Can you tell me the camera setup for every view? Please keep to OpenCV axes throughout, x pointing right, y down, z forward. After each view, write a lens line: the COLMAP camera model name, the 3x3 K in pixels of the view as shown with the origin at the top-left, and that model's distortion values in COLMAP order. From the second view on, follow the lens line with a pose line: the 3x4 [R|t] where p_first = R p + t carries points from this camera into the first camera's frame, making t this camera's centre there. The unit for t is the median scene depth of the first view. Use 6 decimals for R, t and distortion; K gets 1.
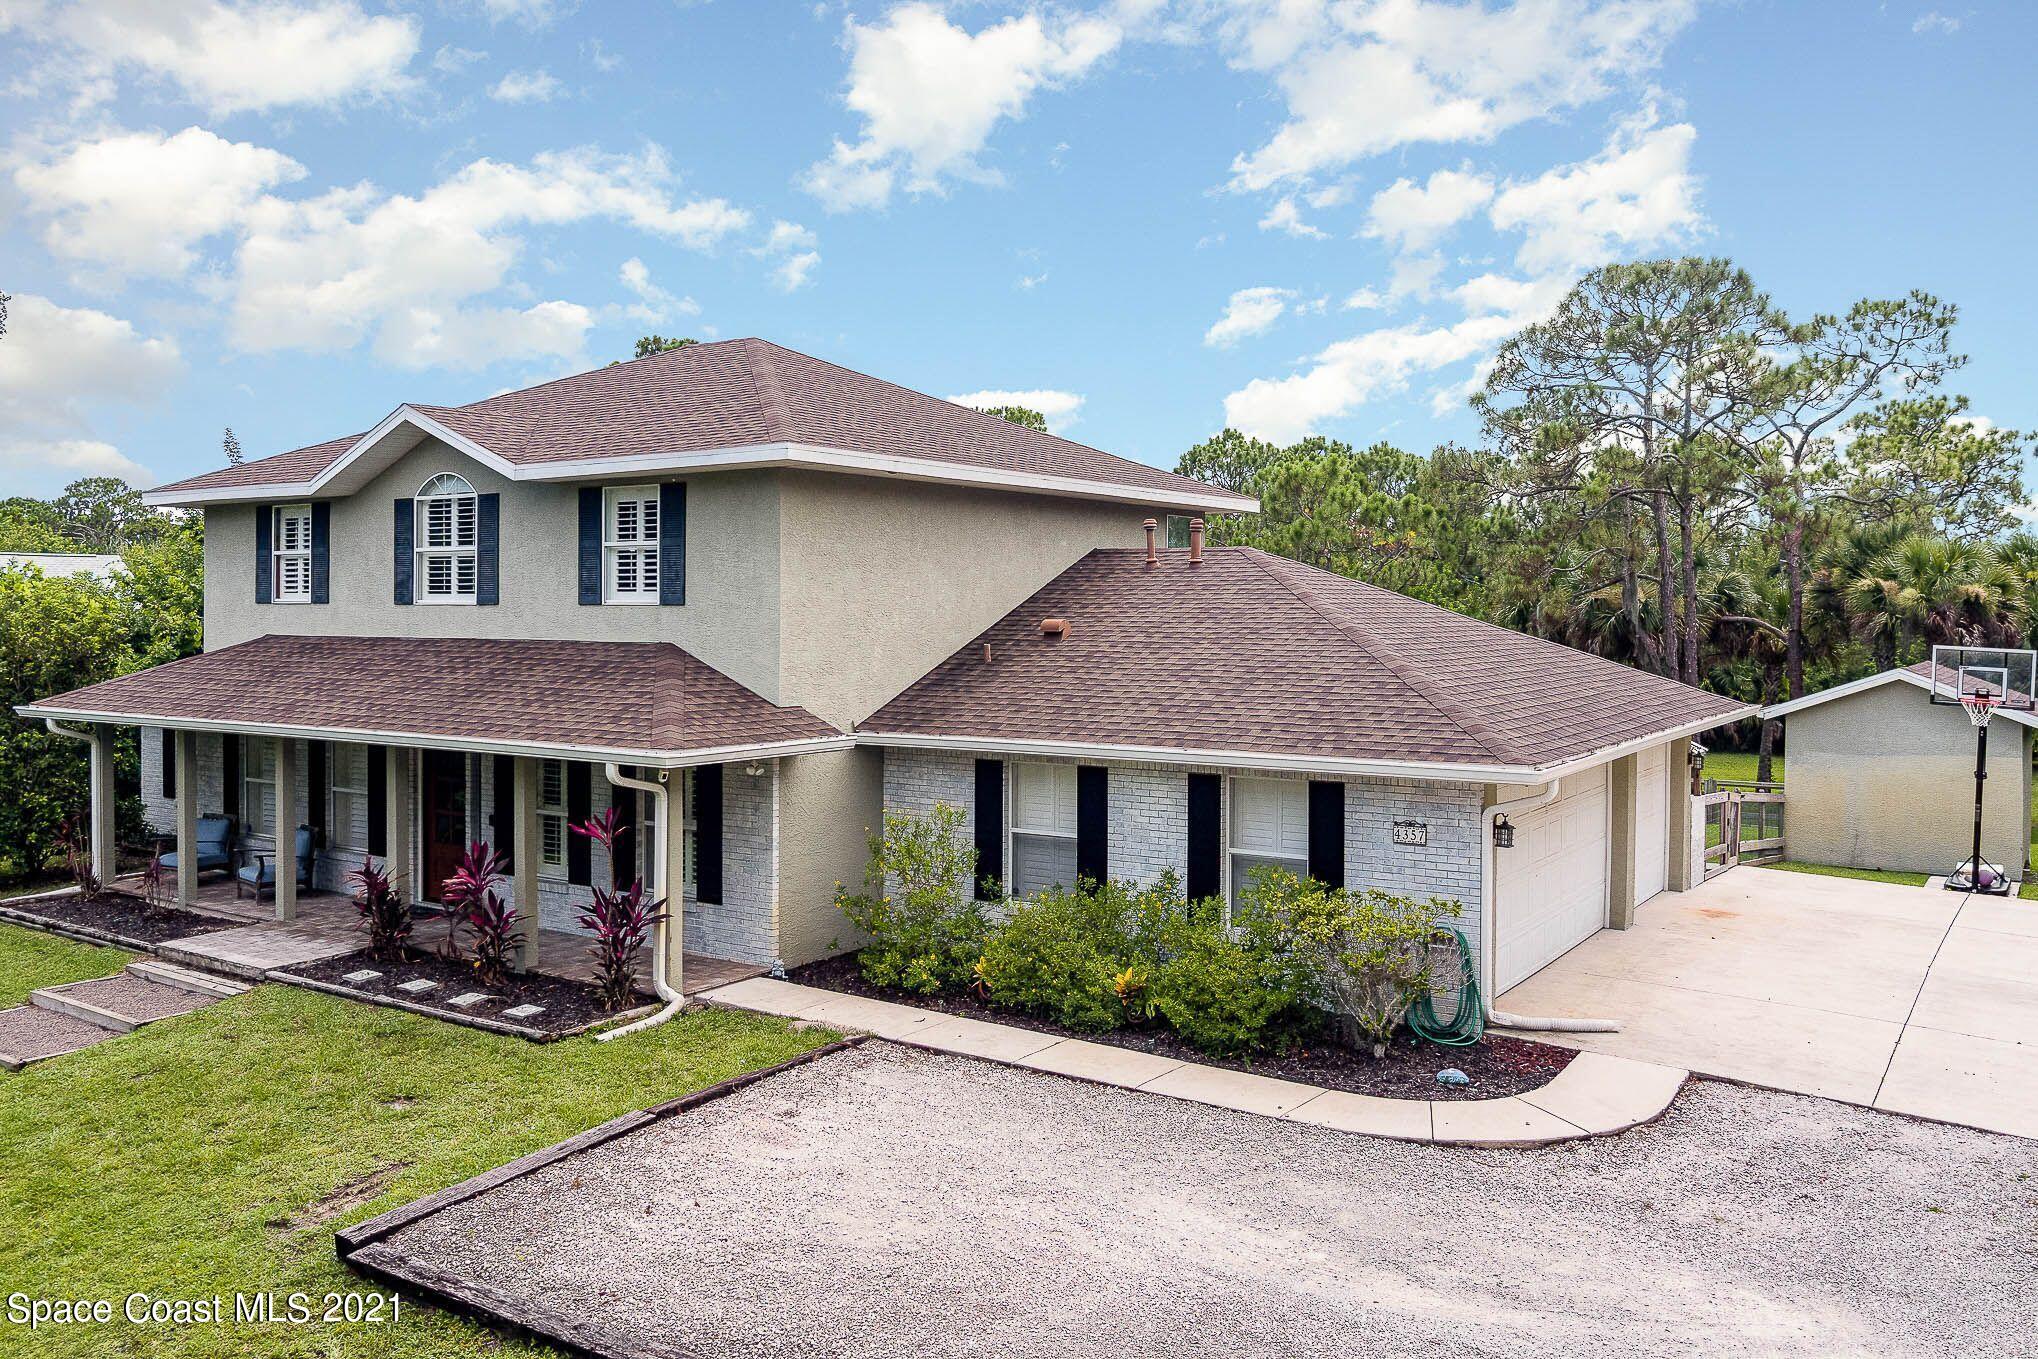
lens RADIAL K [[1627.6, 0, 1019.0], [0, 1627.6, 679.5], [0, 0, 1]] dist [-0.071775, 0.014727]
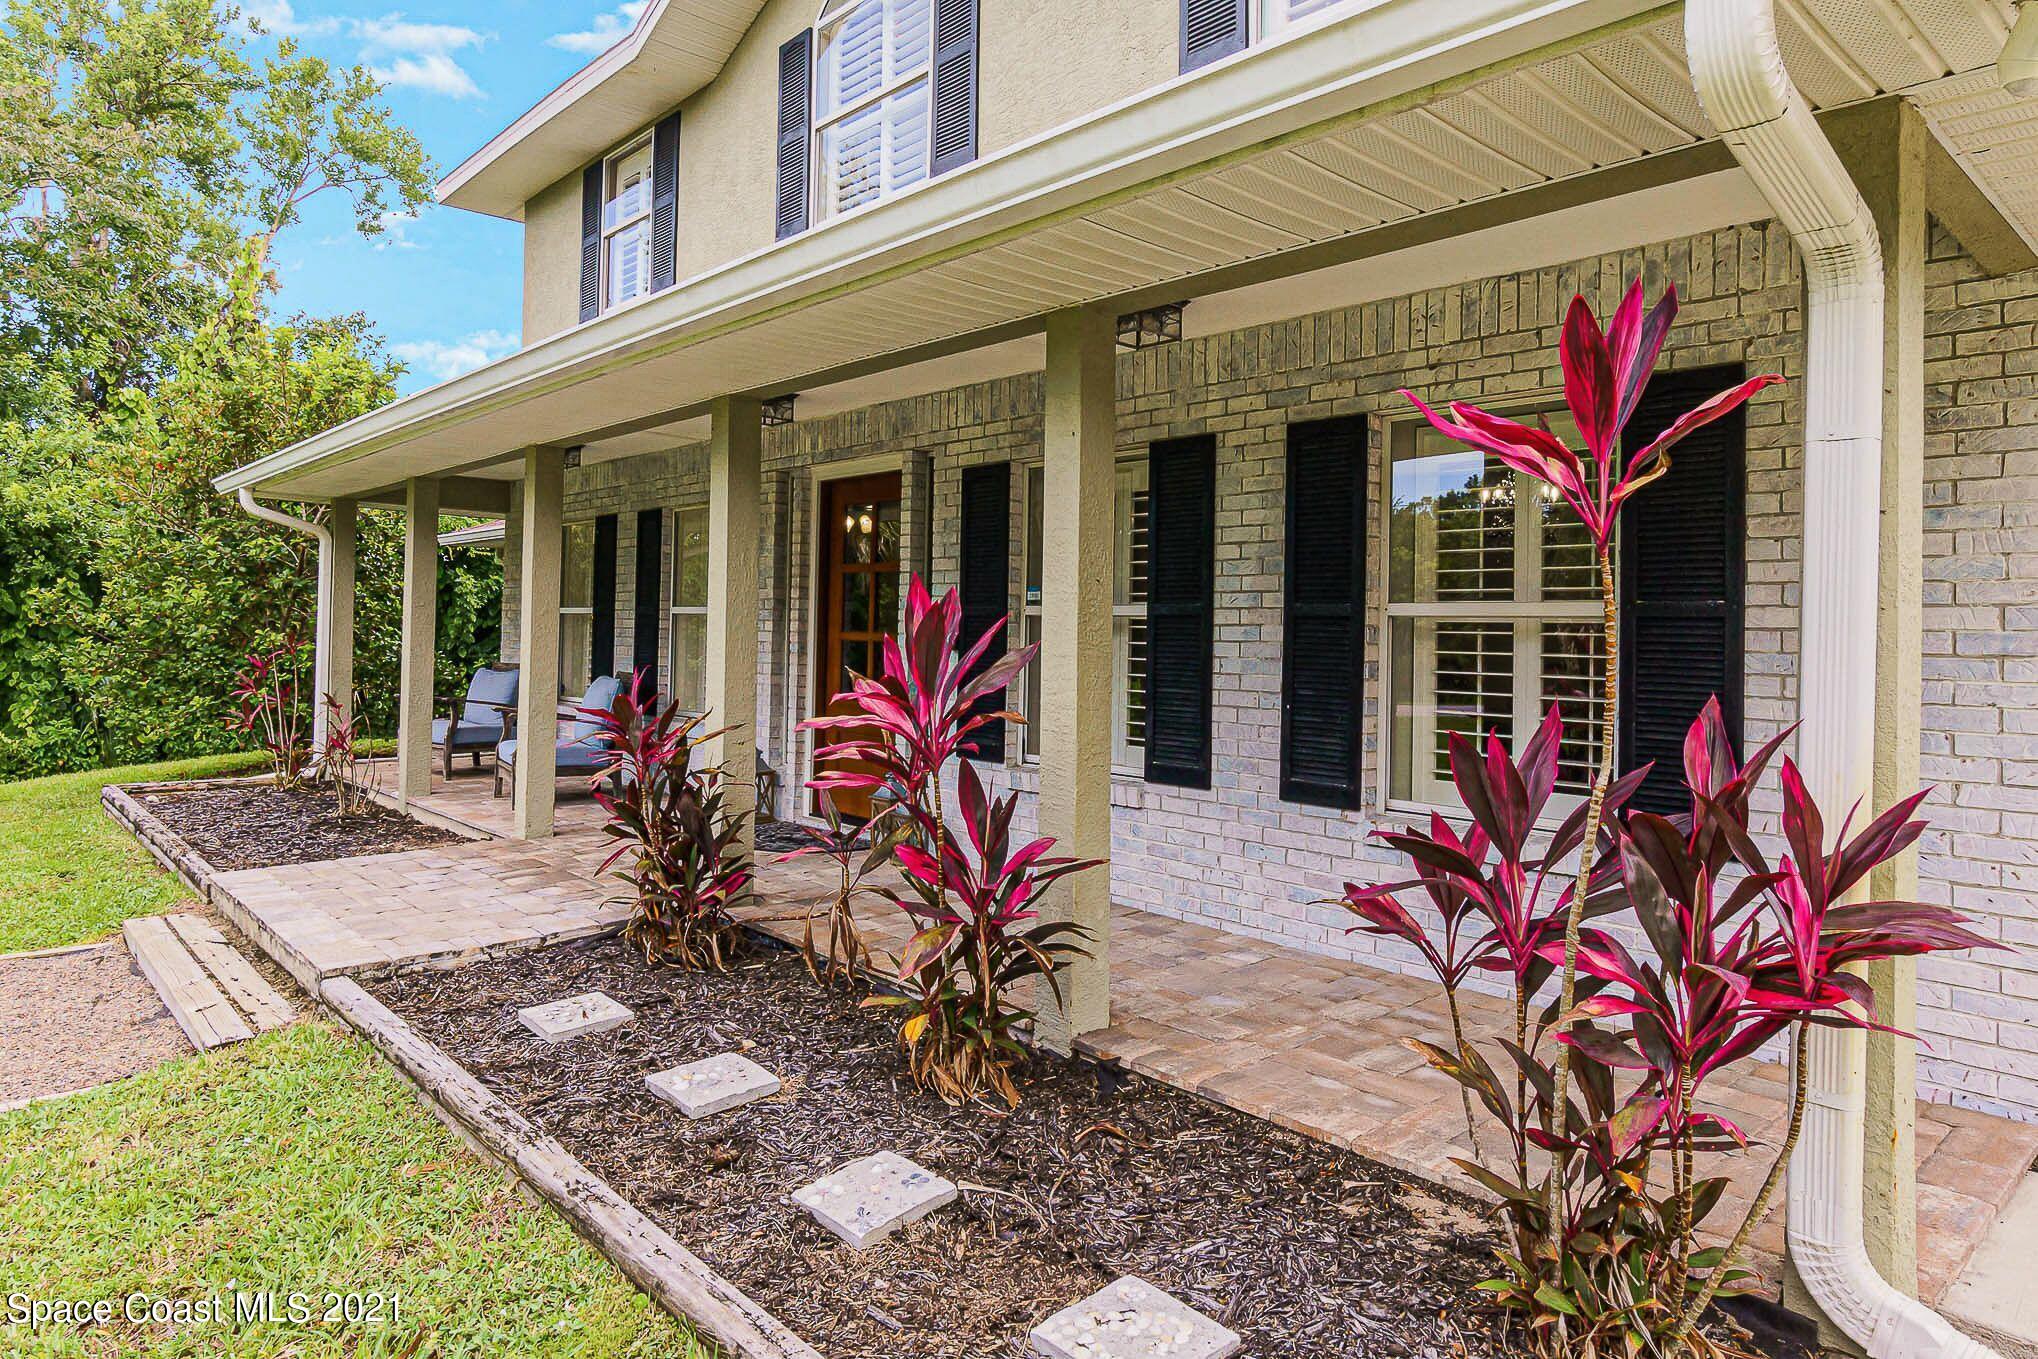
lens RADIAL K [[1248.8, 0, 966.4], [0, 1248.8, 643.0], [0, 0, 1]] dist [-0.001632, 0.001289]
pose [[0.960612, 0.013997, -0.277541, -0.256858], [-0.022507, 0.999368, -0.027499, 0.111070], [0.276981, 0.032663, 0.960320, 0.757850]]
